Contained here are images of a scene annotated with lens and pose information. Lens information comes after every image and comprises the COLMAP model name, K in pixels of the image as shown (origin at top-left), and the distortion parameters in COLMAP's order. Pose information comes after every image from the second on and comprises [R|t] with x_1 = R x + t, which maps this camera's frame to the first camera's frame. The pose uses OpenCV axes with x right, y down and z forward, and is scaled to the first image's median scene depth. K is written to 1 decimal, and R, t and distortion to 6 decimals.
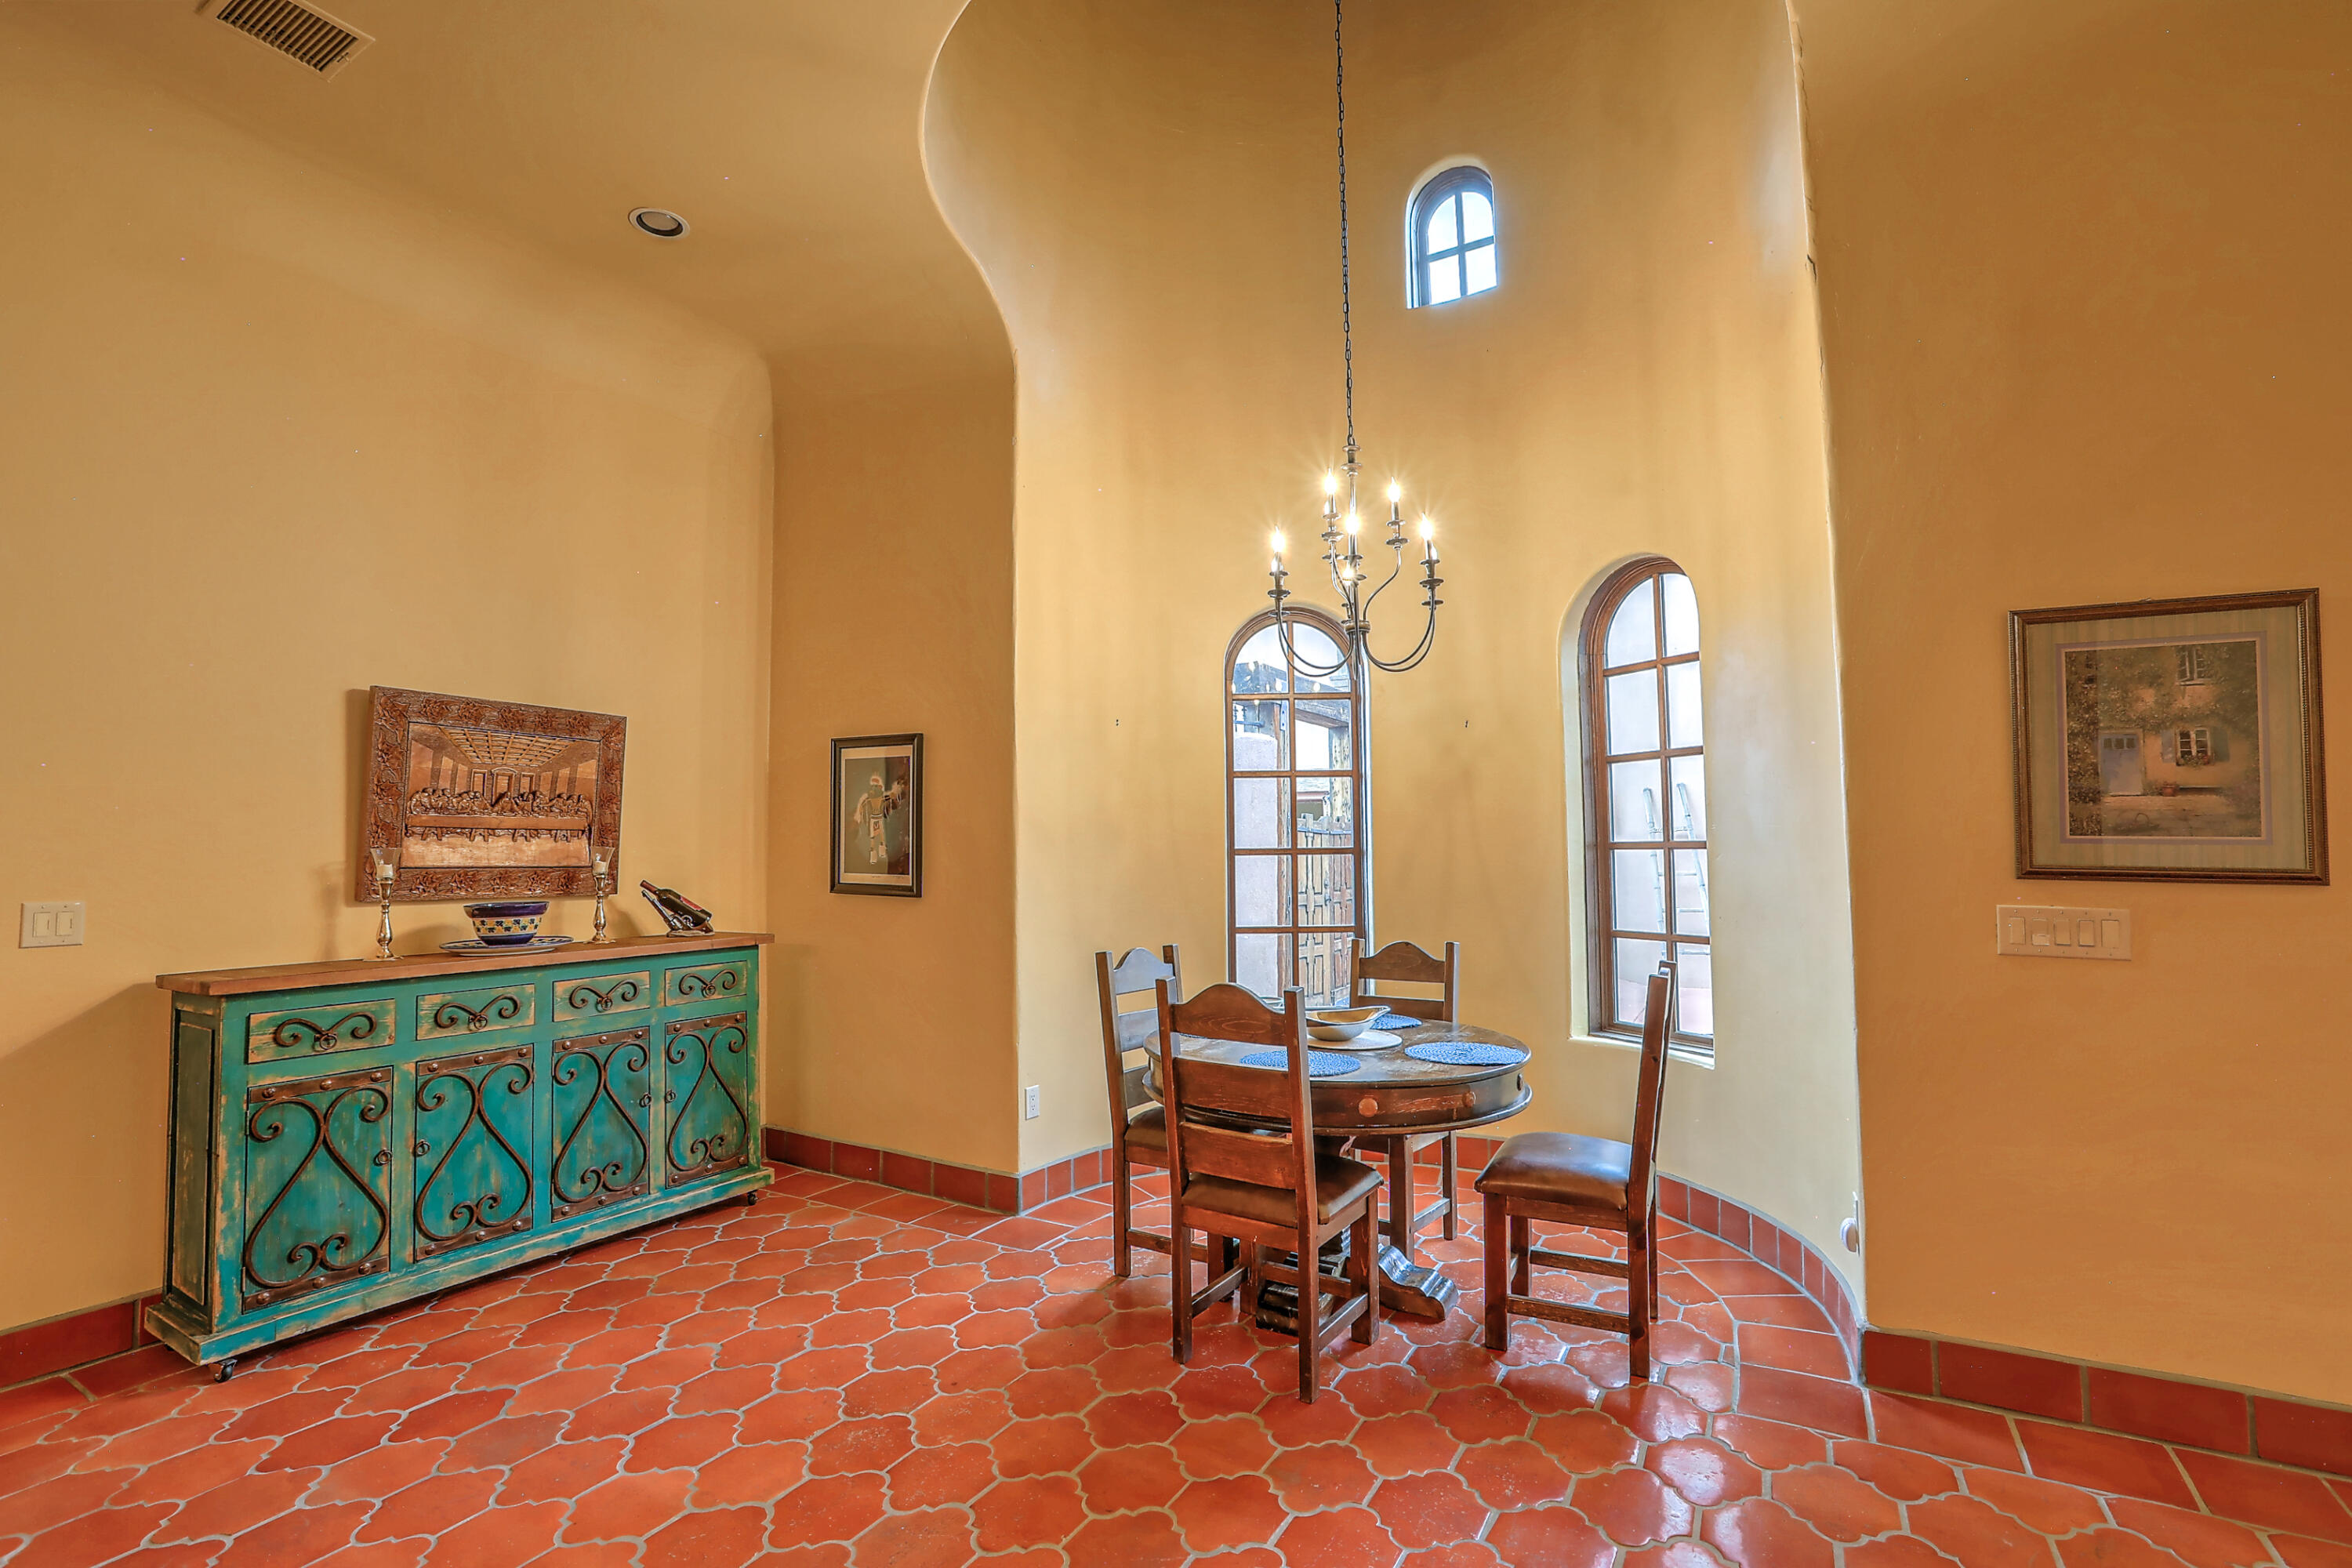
lens RADIAL K [[1064.5, 0, 1187.5], [0, 1064.5, 799.1], [0, 0, 1]] dist [-0.047547, 0.015459]
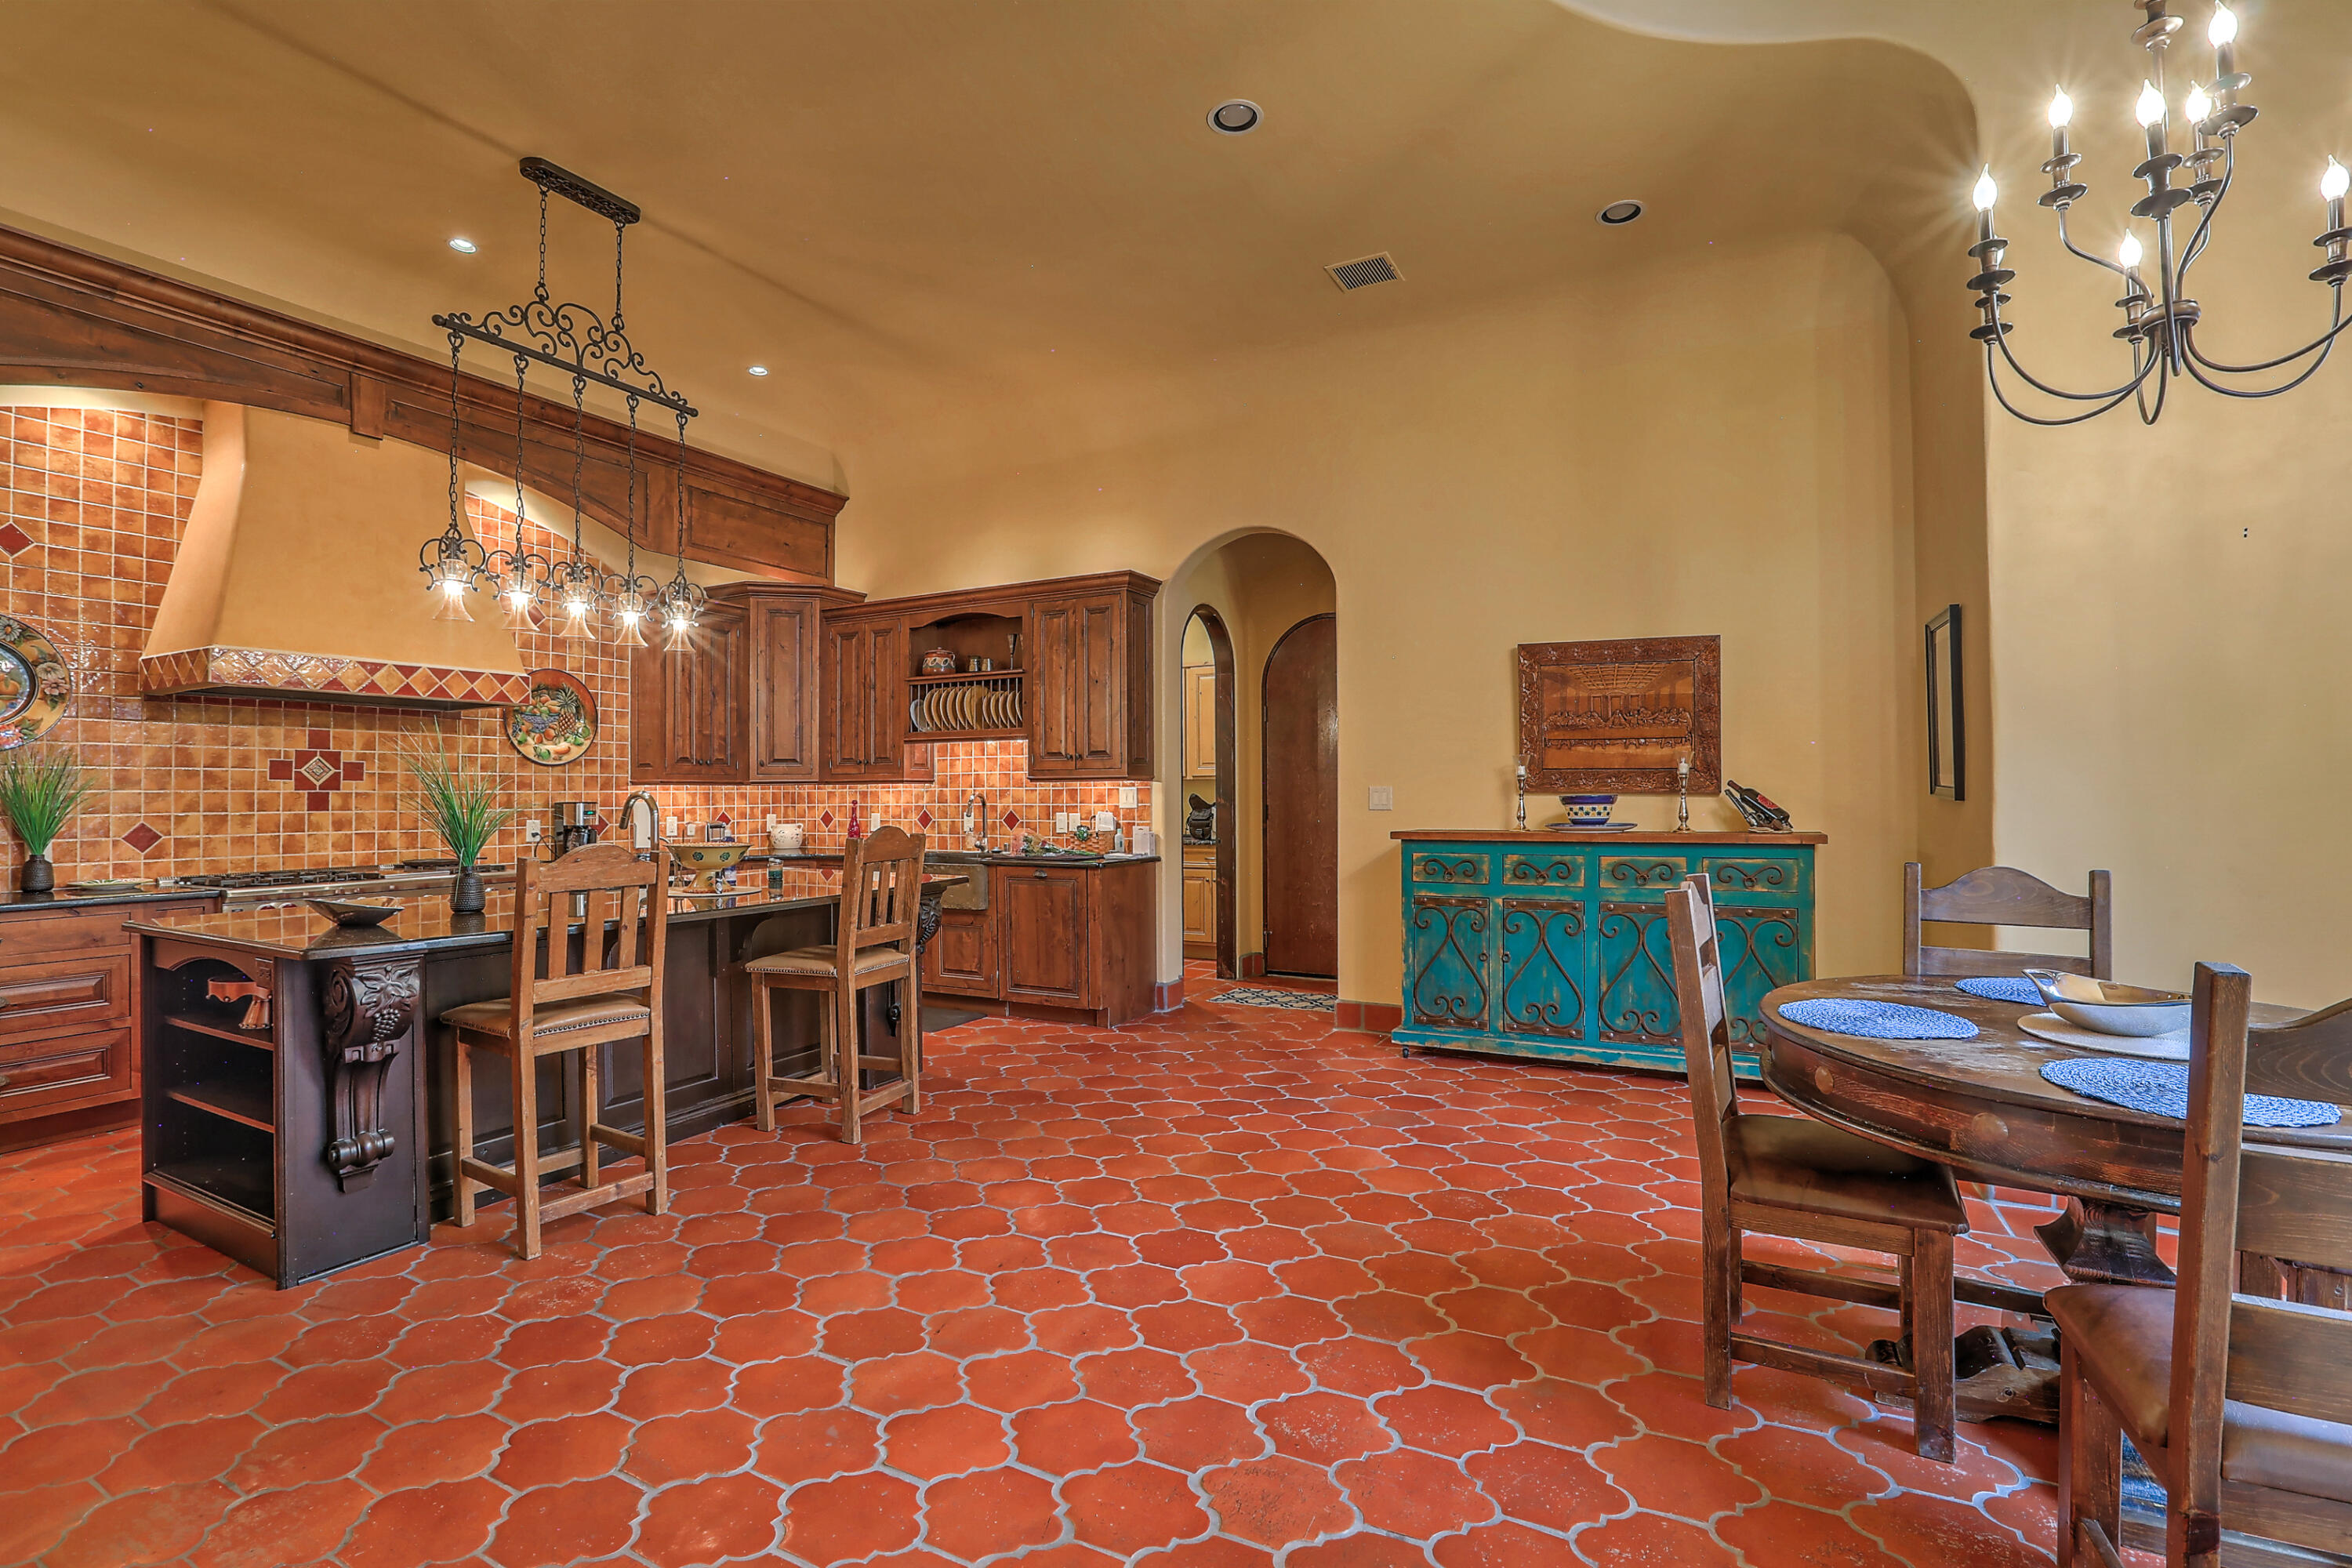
lens RADIAL K [[1064.5, 0, 1166.3], [0, 1064.5, 788.7], [0, 0, 1]] dist [-0.047547, 0.015459]
pose [[0.032834, 0.004739, -0.999450, 0.717368], [0.053895, 0.998525, 0.006505, 0.059019], [0.998007, -0.054079, 0.032530, 0.462657]]
